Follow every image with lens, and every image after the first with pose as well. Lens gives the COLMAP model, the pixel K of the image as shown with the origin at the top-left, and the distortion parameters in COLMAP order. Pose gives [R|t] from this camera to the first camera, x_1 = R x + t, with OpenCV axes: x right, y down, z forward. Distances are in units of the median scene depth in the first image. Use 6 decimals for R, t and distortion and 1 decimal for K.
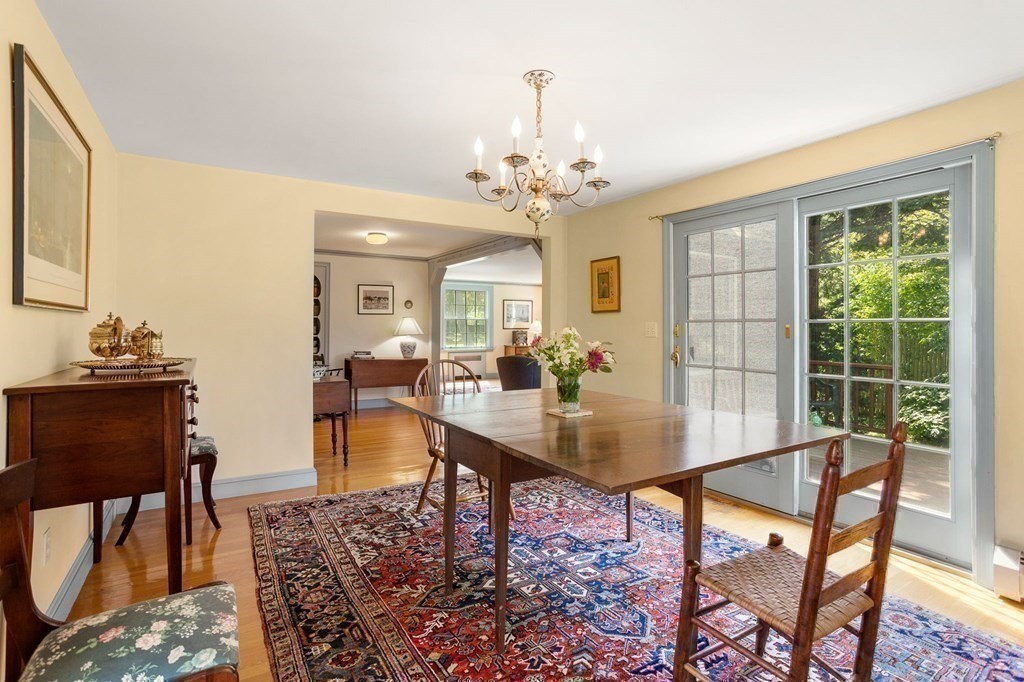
lens RADIAL K [[511.8, 0, 510.7], [0, 511.8, 331.2], [0, 0, 1]] dist [-0.042239, 0.027706]
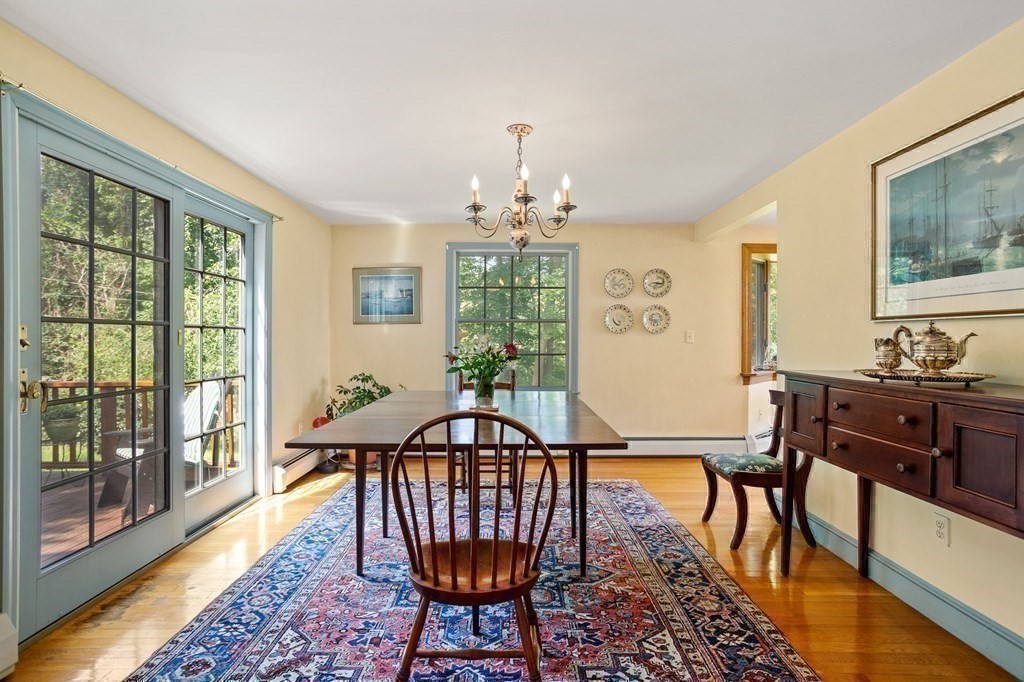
lens RADIAL K [[500.5, 0, 509.1], [0, 500.5, 331.4], [0, 0, 1]] dist [-0.040545, 0.025333]
pose [[-0.849885, -0.000570, 0.526967, -0.519892], [-0.000744, 1.000000, -0.000118, -0.013108], [-0.526967, -0.000492, -0.849886, 1.876721]]
